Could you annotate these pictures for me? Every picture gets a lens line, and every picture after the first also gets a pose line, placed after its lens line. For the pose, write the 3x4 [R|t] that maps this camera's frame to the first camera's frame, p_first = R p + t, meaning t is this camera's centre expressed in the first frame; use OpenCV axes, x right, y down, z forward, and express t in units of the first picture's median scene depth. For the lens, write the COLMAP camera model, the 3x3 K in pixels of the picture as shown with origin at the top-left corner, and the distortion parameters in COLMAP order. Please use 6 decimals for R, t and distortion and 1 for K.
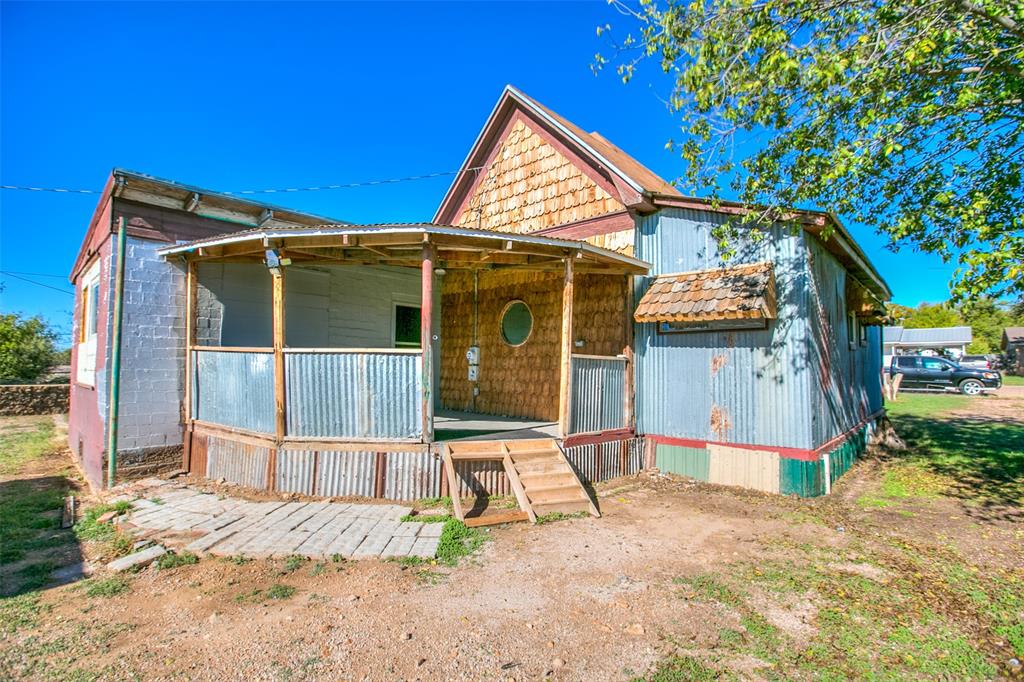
lens RADIAL K [[472.5, 0, 512.3], [0, 472.5, 343.7], [0, 0, 1]] dist [-0.000007, 0.000003]
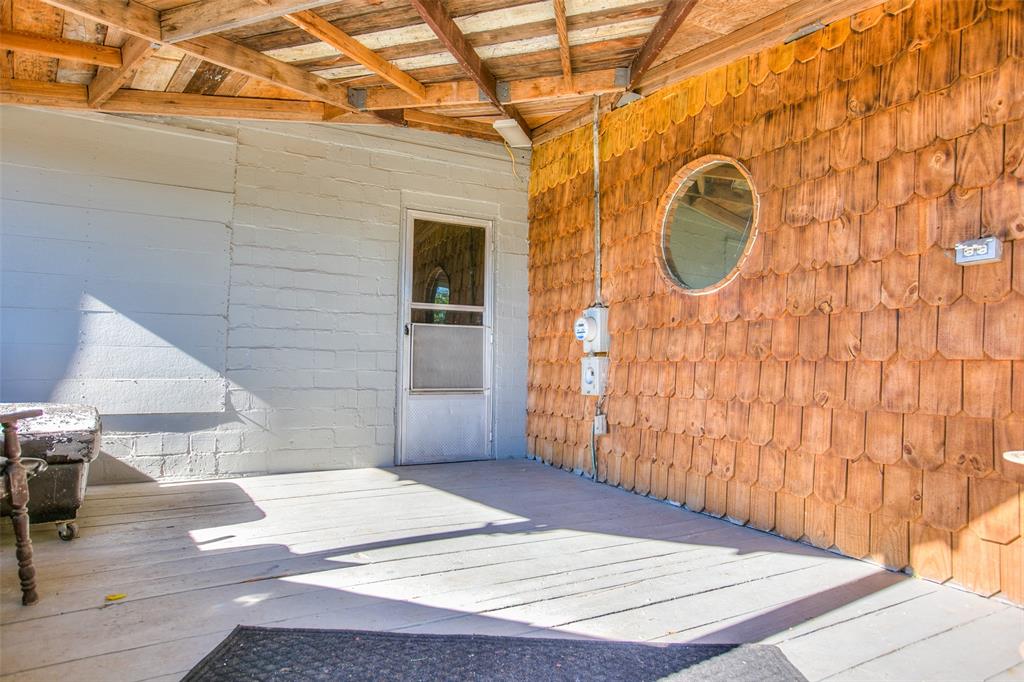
lens RADIAL K [[620.4, 0, 514.3], [0, 620.4, 325.3], [0, 0, 1]] dist [-0.027416, 0.000104]
pose [[0.952497, -0.027261, -0.303327, 0.010737], [0.022245, 0.999553, -0.019980, 0.031106], [0.303736, 0.012284, 0.952677, 0.520979]]
